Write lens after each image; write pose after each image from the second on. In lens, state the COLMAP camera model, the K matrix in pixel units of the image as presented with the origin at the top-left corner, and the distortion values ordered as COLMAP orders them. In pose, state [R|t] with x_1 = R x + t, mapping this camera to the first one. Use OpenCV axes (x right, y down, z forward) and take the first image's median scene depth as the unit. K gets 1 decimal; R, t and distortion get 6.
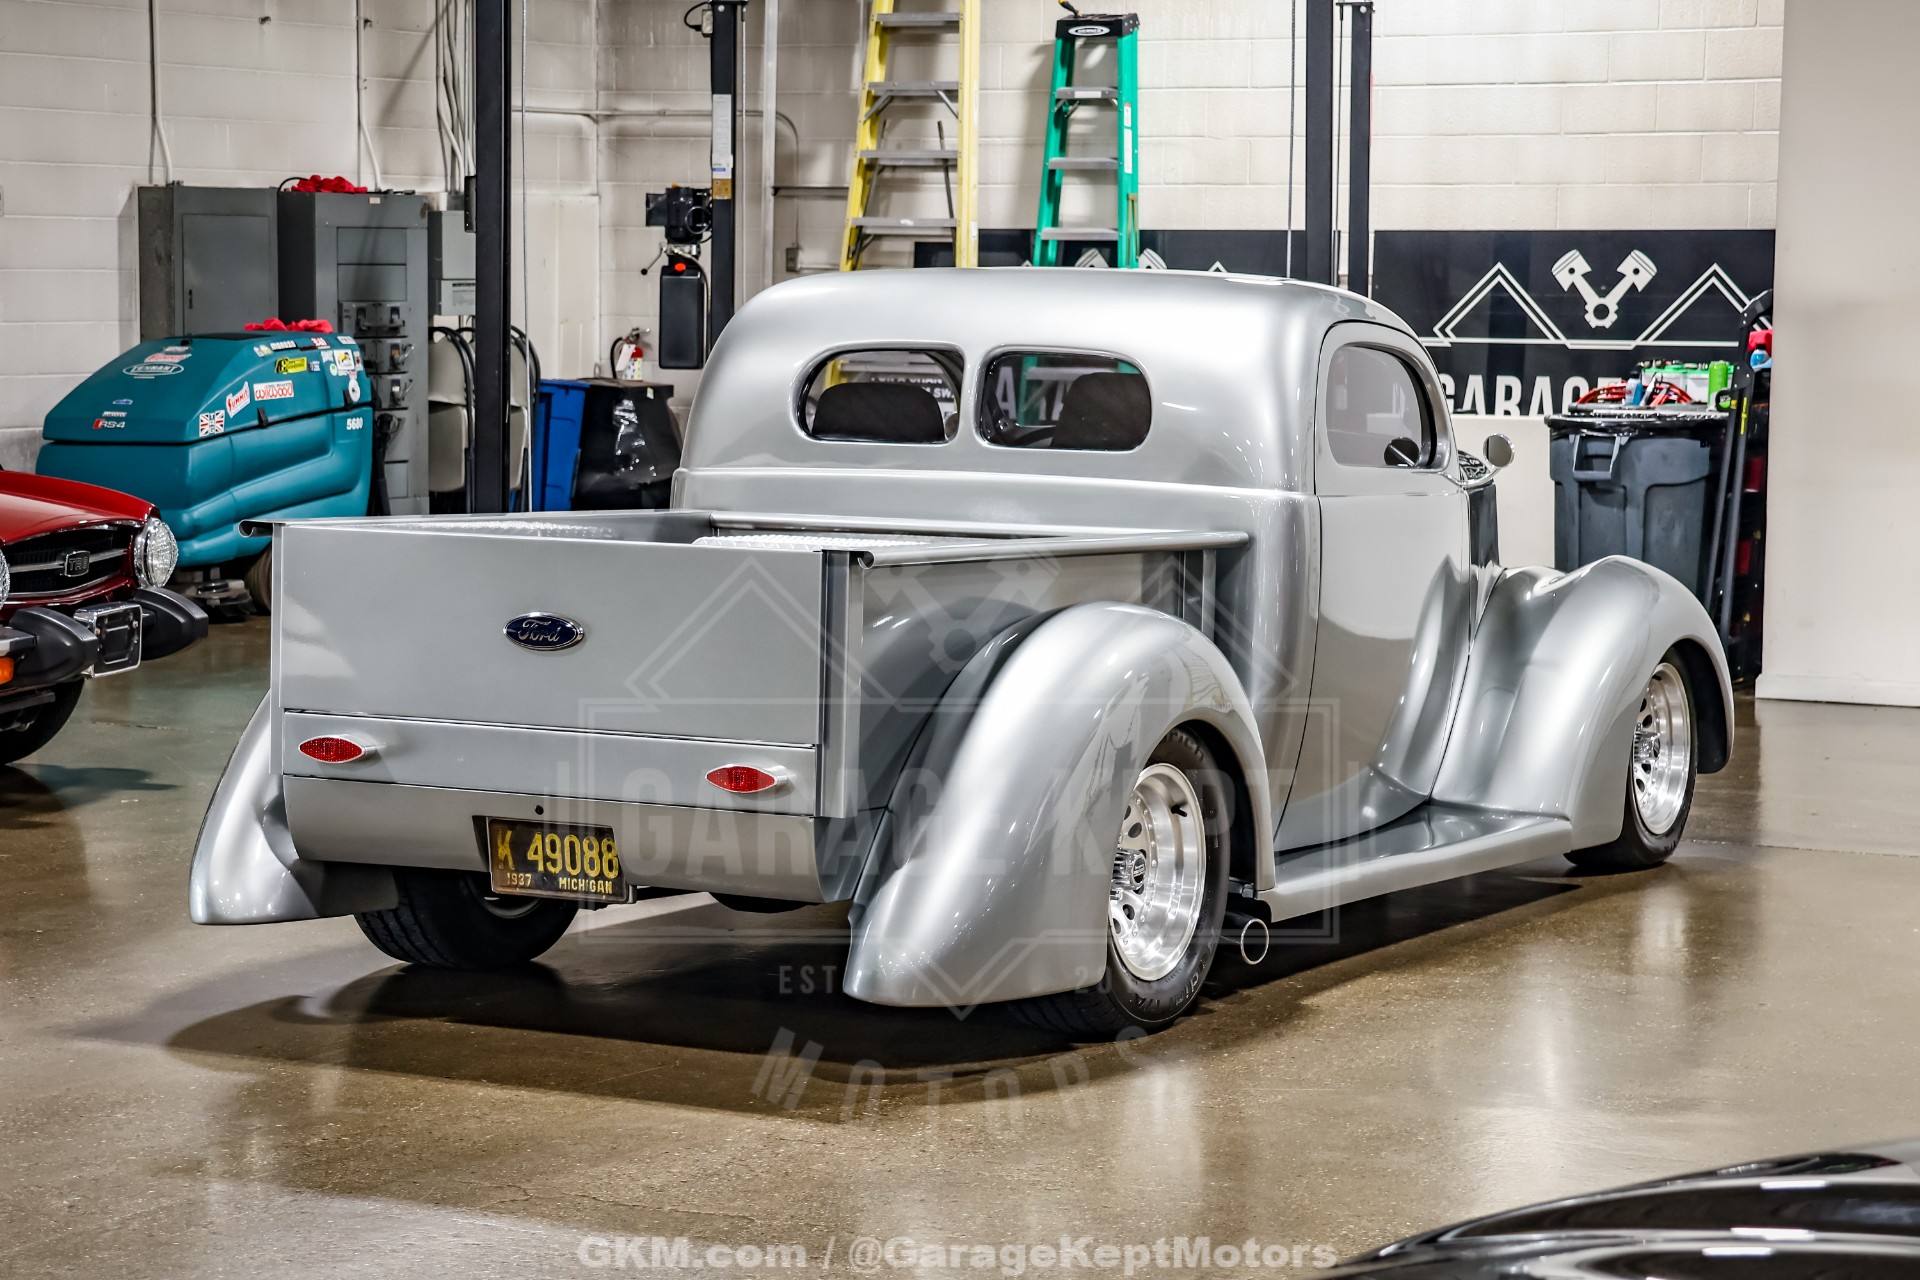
lens RADIAL K [[4522.6, 0, 1032.3], [0, 4522.6, 641.5], [0, 0, 1]] dist [0.391069, 0.000000]
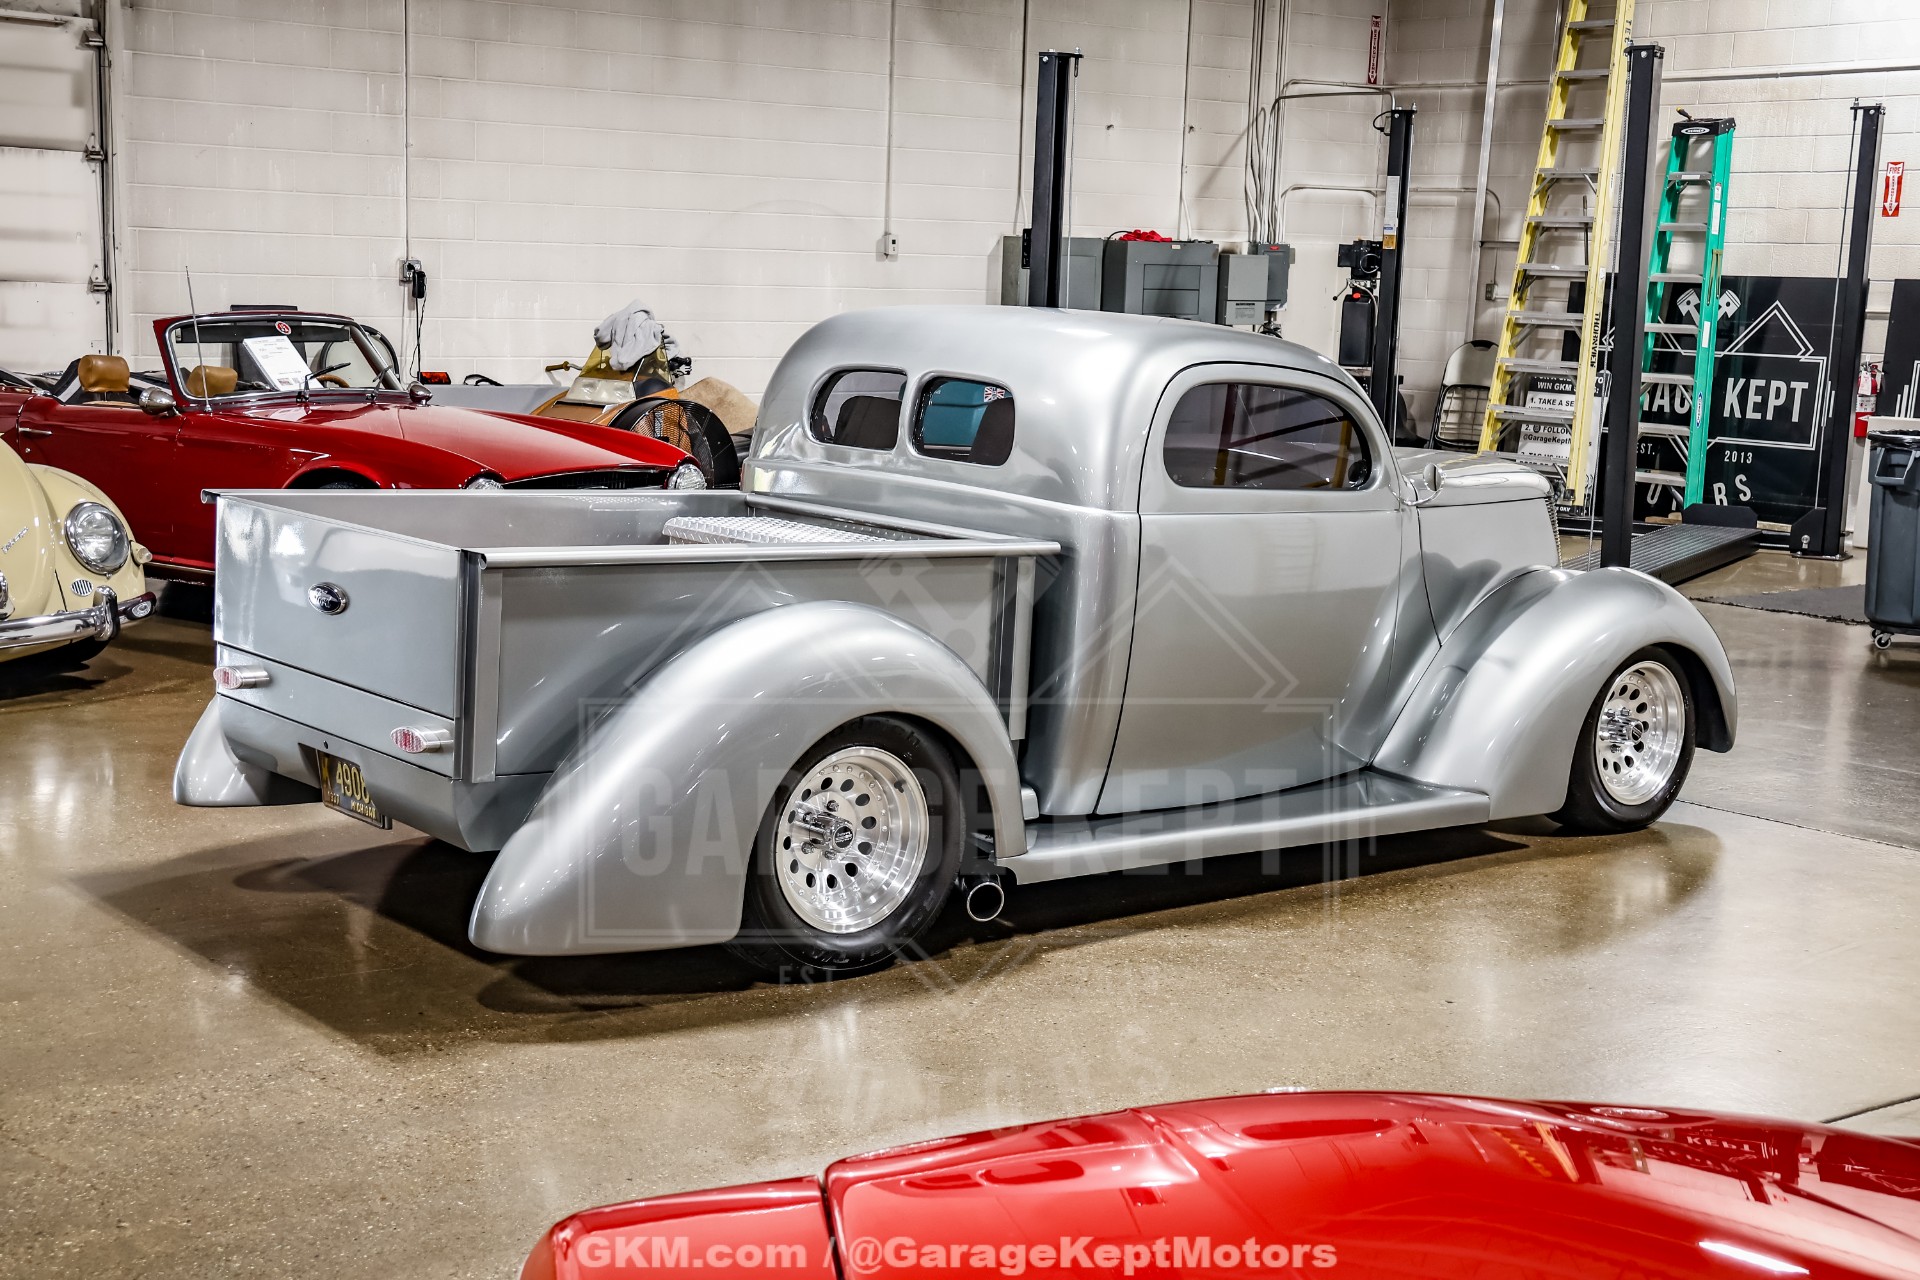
lens RADIAL K [[2664.4, 0, 977.0], [0, 2664.4, 628.5], [0, 0, 1]] dist [0.216025, 0.000000]
pose [[0.934242, 0.077092, -0.348208, 0.152408], [-0.061326, 0.996540, 0.056092, -0.022549], [0.351328, -0.031049, 0.935738, 0.198909]]
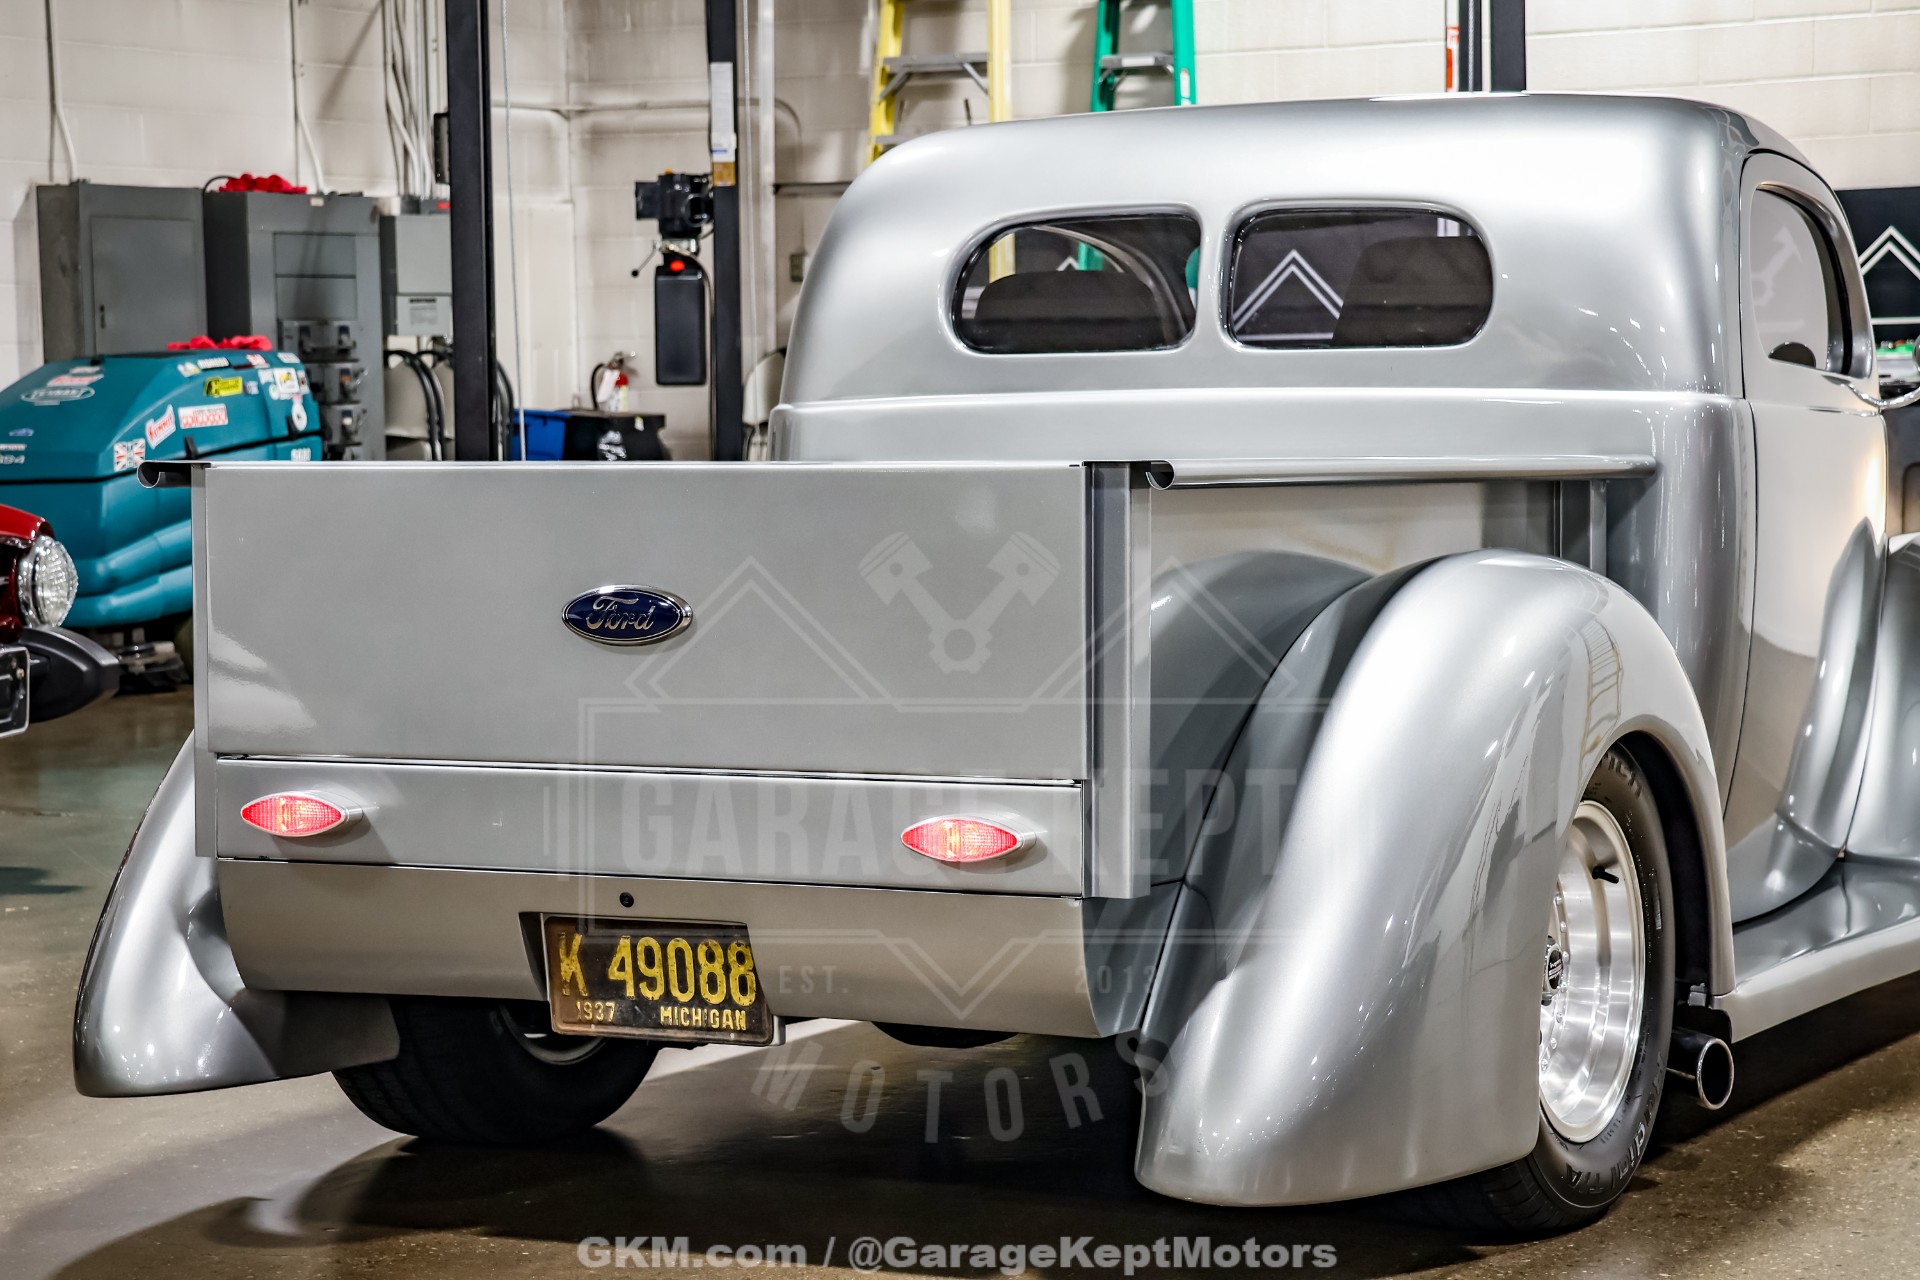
lens RADIAL K [[4522.6, 0, 1046.8], [0, 4522.6, 650.4], [0, 0, 1]] dist [0.391069, 0.000000]
pose [[0.999483, -0.028393, 0.015082, -0.030084], [0.028632, 0.999464, -0.015871, 0.007257], [-0.014623, 0.016295, 0.999760, 0.189112]]
